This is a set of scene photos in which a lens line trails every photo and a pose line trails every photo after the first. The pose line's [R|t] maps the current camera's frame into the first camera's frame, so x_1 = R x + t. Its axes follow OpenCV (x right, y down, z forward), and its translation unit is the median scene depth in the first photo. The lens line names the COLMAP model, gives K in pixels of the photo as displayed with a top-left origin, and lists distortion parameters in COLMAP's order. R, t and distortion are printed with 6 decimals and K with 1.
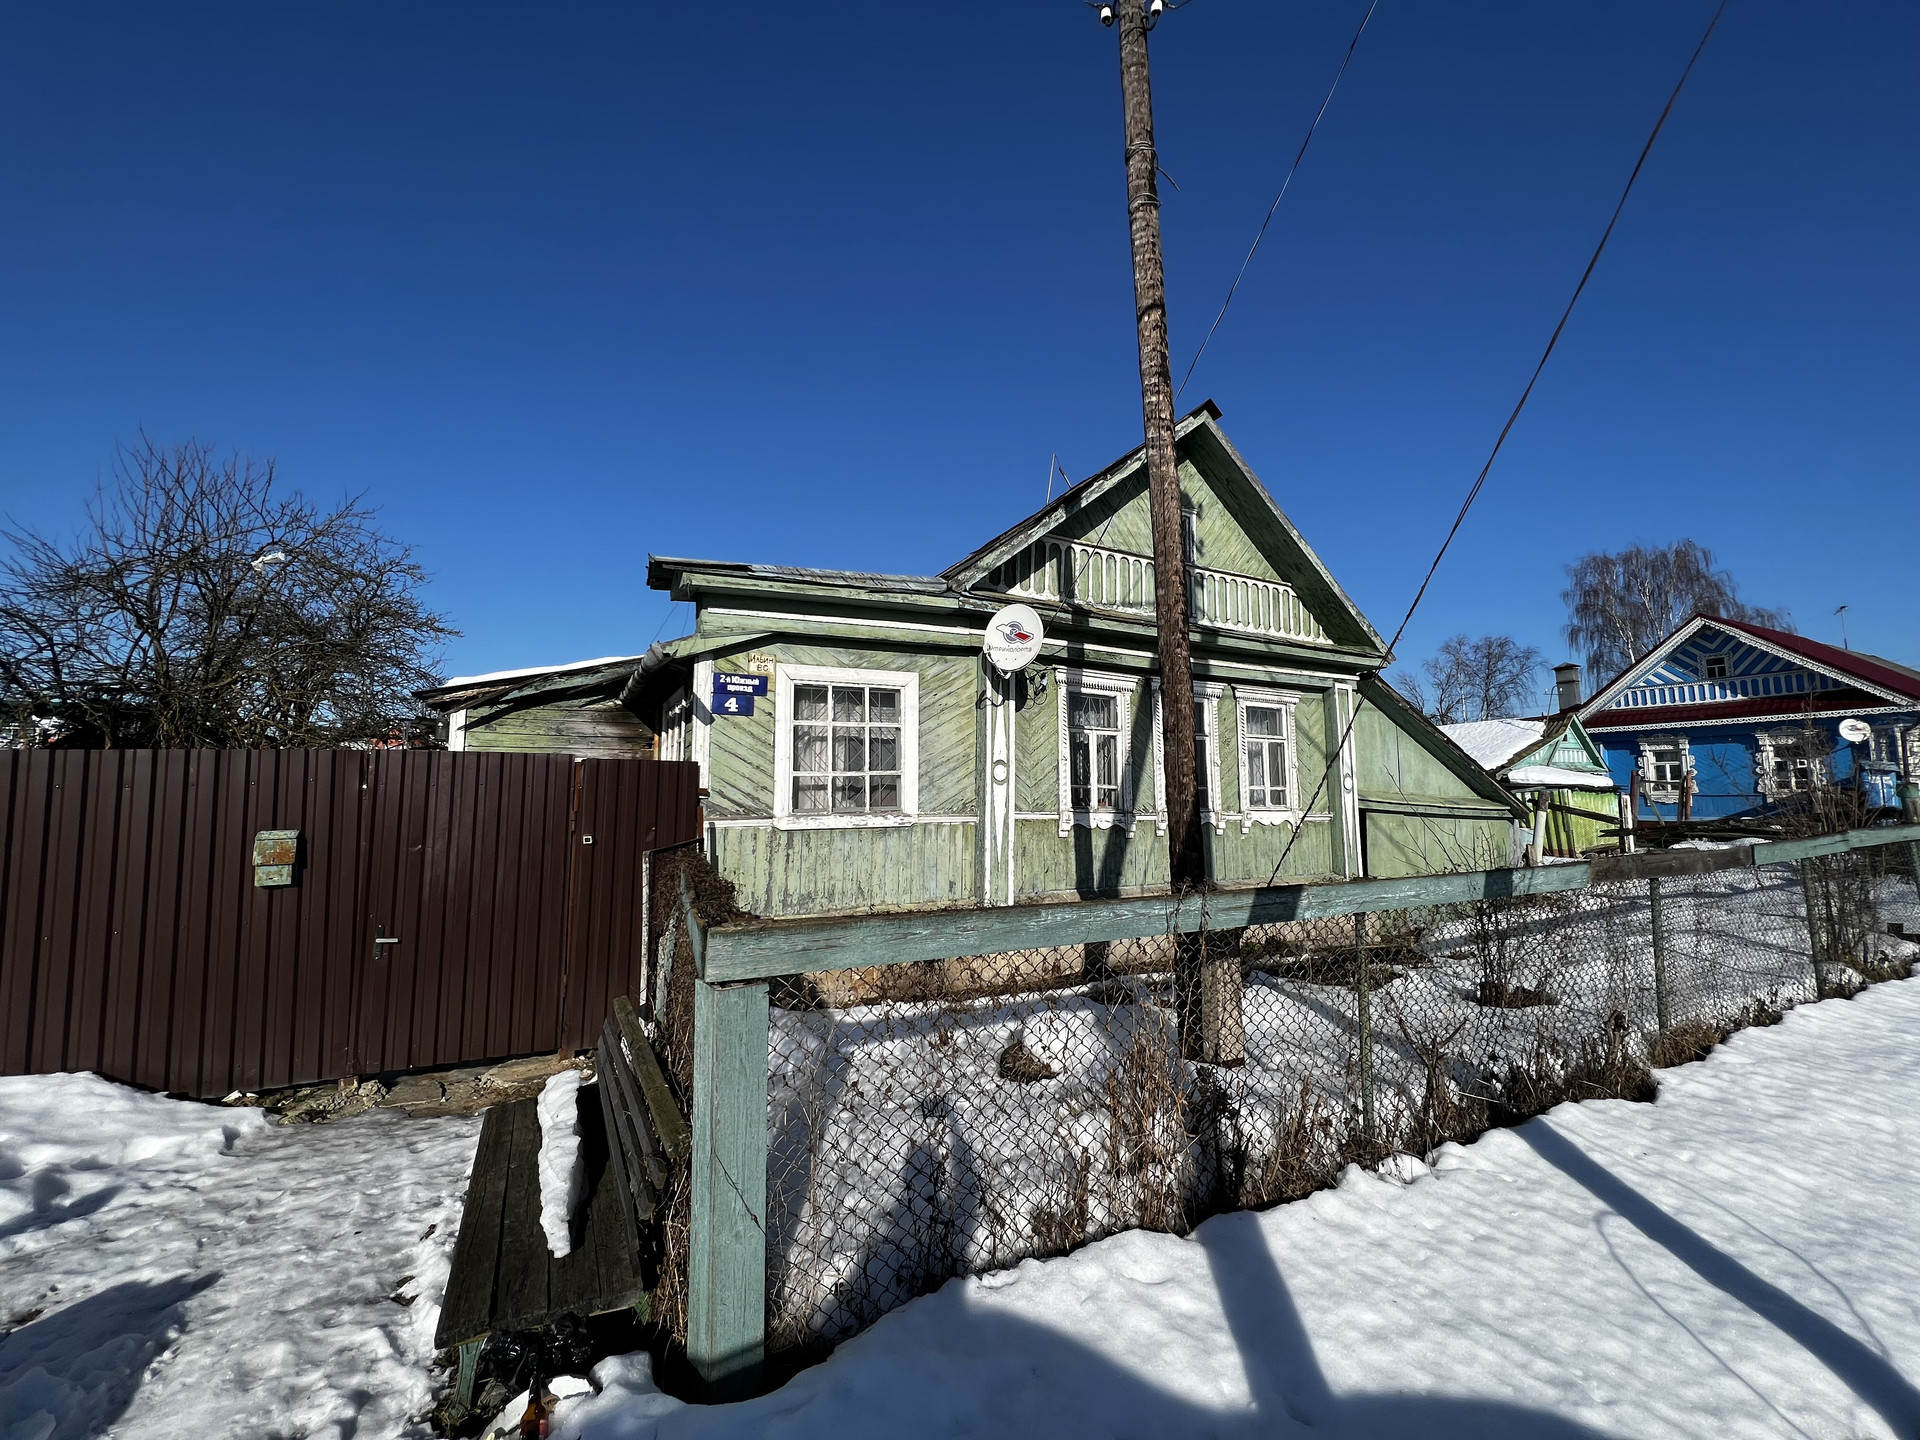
lens RADIAL K [[752.5, 0, 961.2], [0, 752.5, 721.9], [0, 0, 1]] dist [-0.000348, 0.000023]
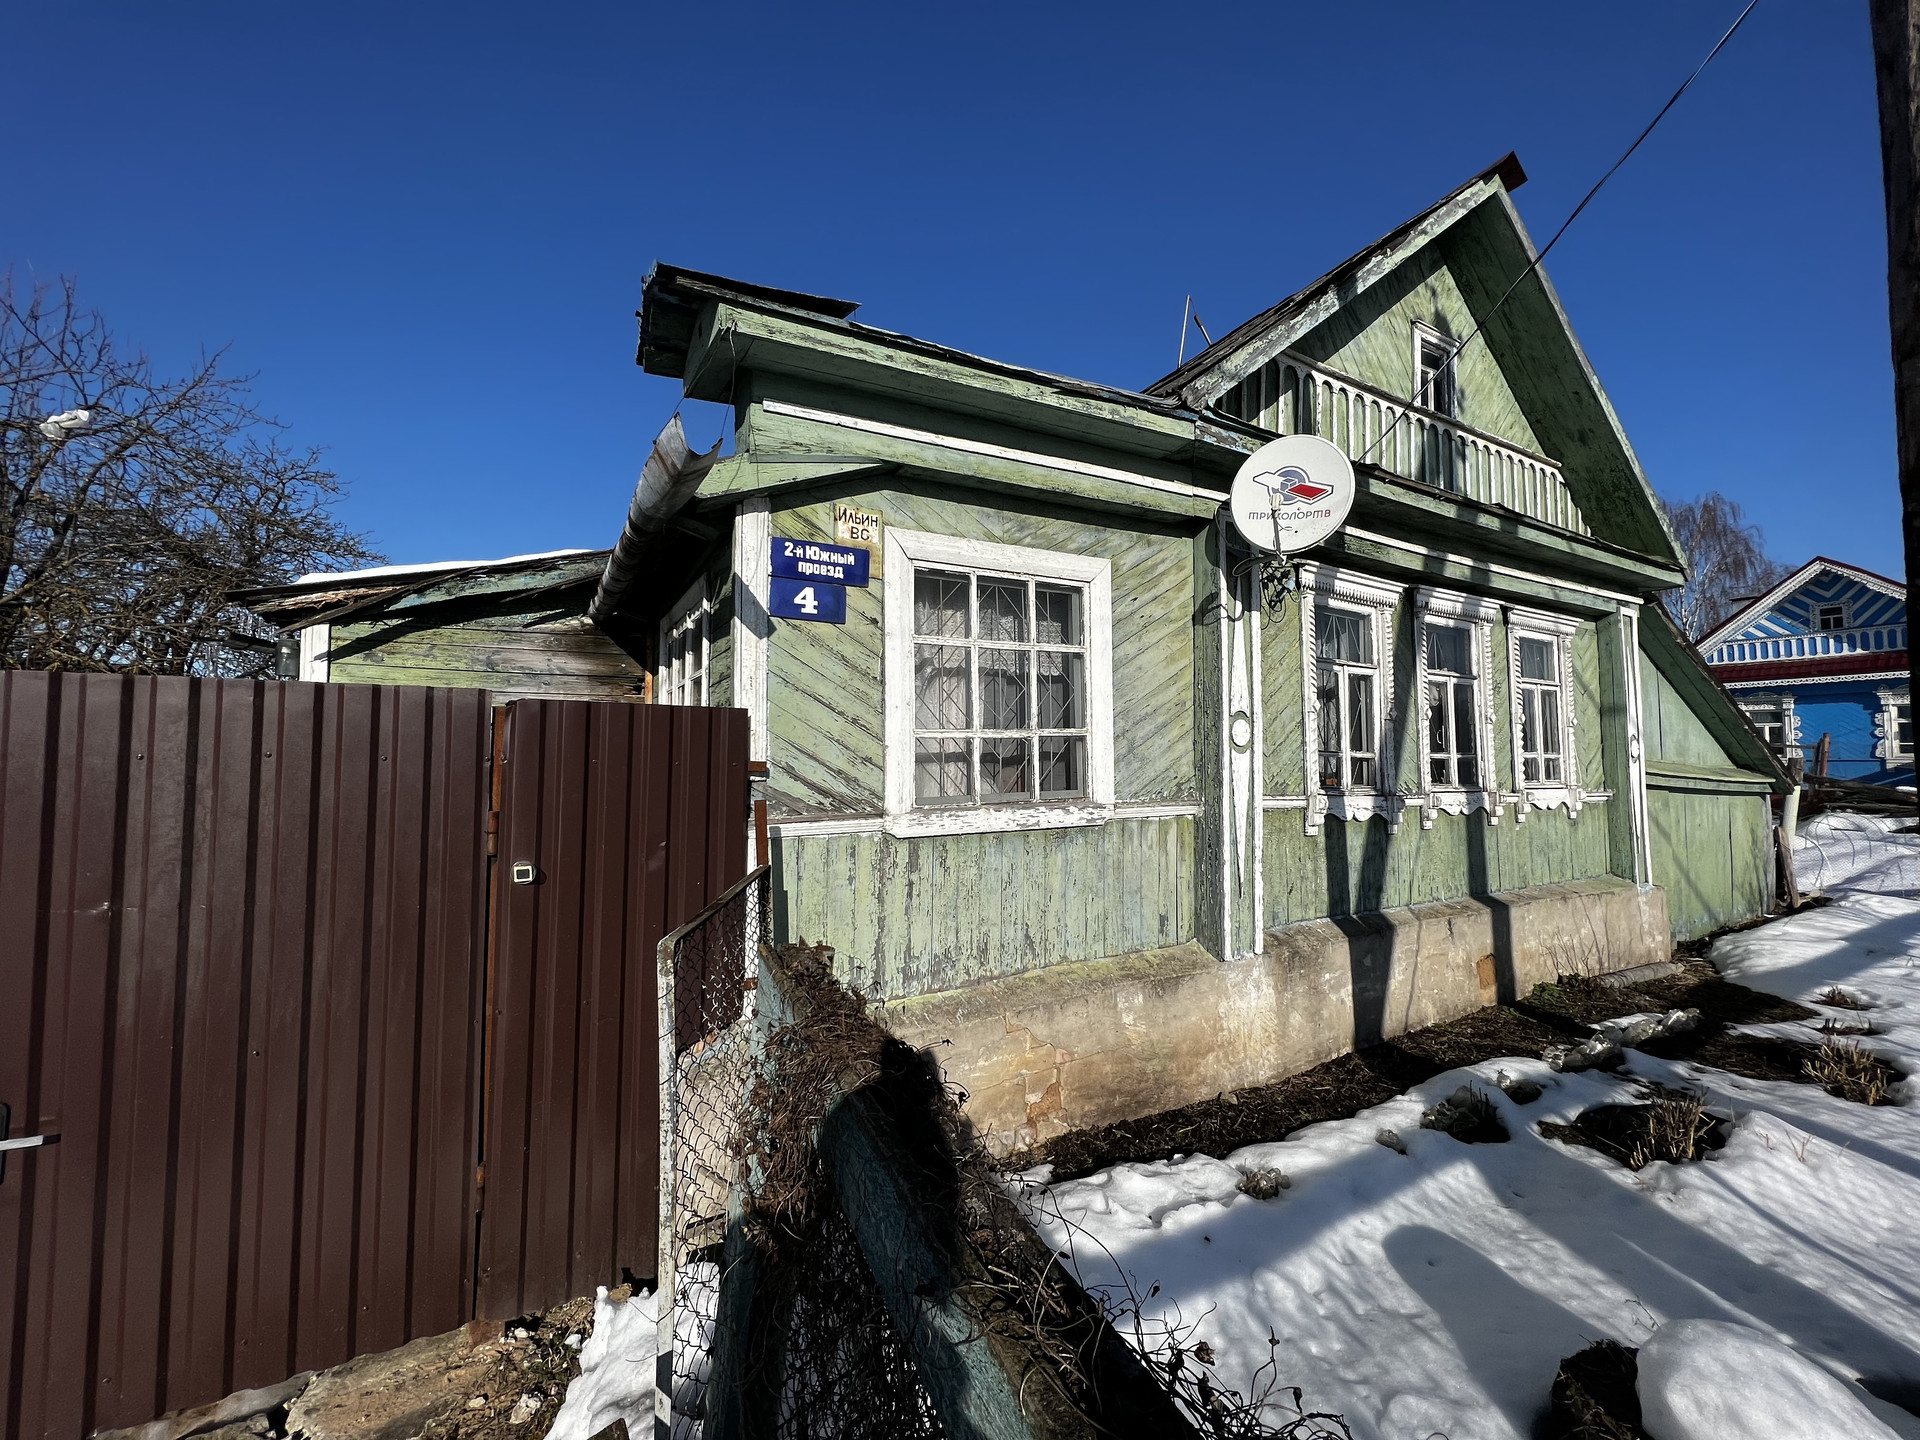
lens RADIAL K [[752.5, 0, 959.6], [0, 752.5, 720.2], [0, 0, 1]] dist [-0.000348, 0.000023]
pose [[0.999599, 0.001831, 0.028270, -0.176318], [-0.003185, 0.998846, 0.047919, 0.028506], [-0.028149, -0.047990, 0.998451, 0.390909]]
